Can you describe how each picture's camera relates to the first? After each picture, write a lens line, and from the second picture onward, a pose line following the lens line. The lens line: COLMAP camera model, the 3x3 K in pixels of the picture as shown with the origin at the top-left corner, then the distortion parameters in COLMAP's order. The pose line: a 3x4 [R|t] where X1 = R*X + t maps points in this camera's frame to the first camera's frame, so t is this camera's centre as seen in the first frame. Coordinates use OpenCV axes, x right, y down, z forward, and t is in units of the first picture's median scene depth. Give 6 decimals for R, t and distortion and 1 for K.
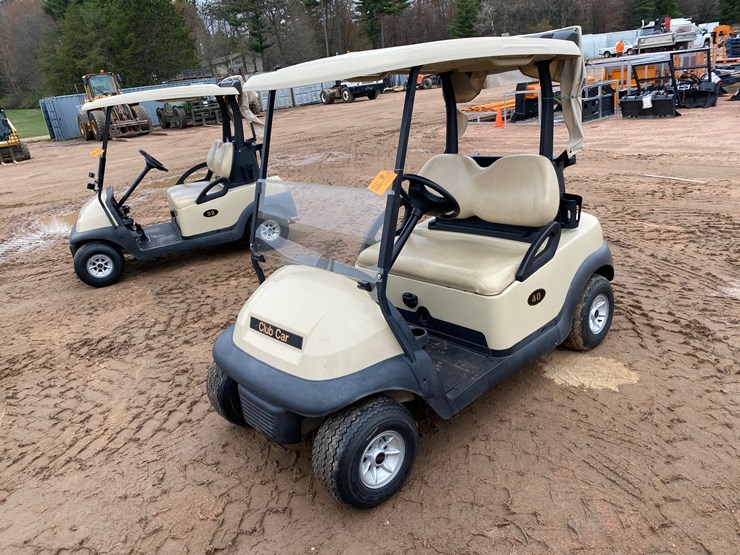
lens RADIAL K [[561.1, 0, 365.8], [0, 561.1, 278.1], [0, 0, 1]] dist [0.030370, -0.027429]
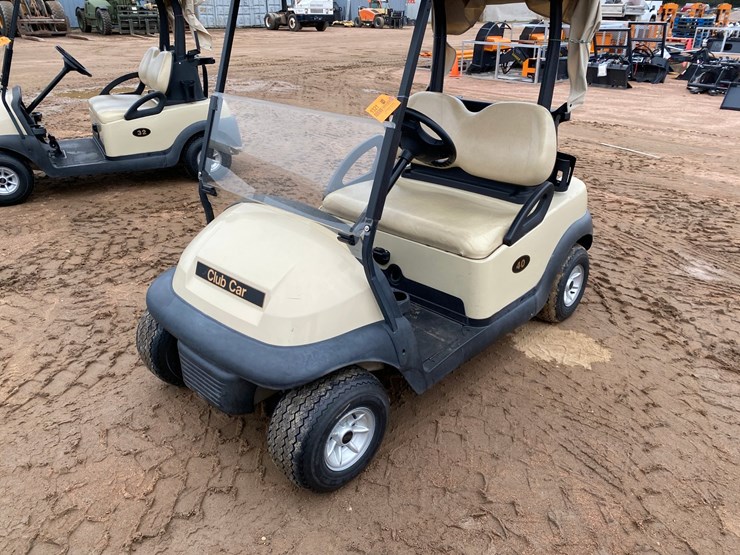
lens RADIAL K [[561.1, 0, 374.9], [0, 561.1, 288.0], [0, 0, 1]] dist [0.030370, -0.027429]
pose [[0.986732, 0.072770, 0.145139, -0.052496], [-0.088592, 0.990444, 0.105699, -0.002685], [-0.136060, -0.117154, 0.983749, 0.117383]]
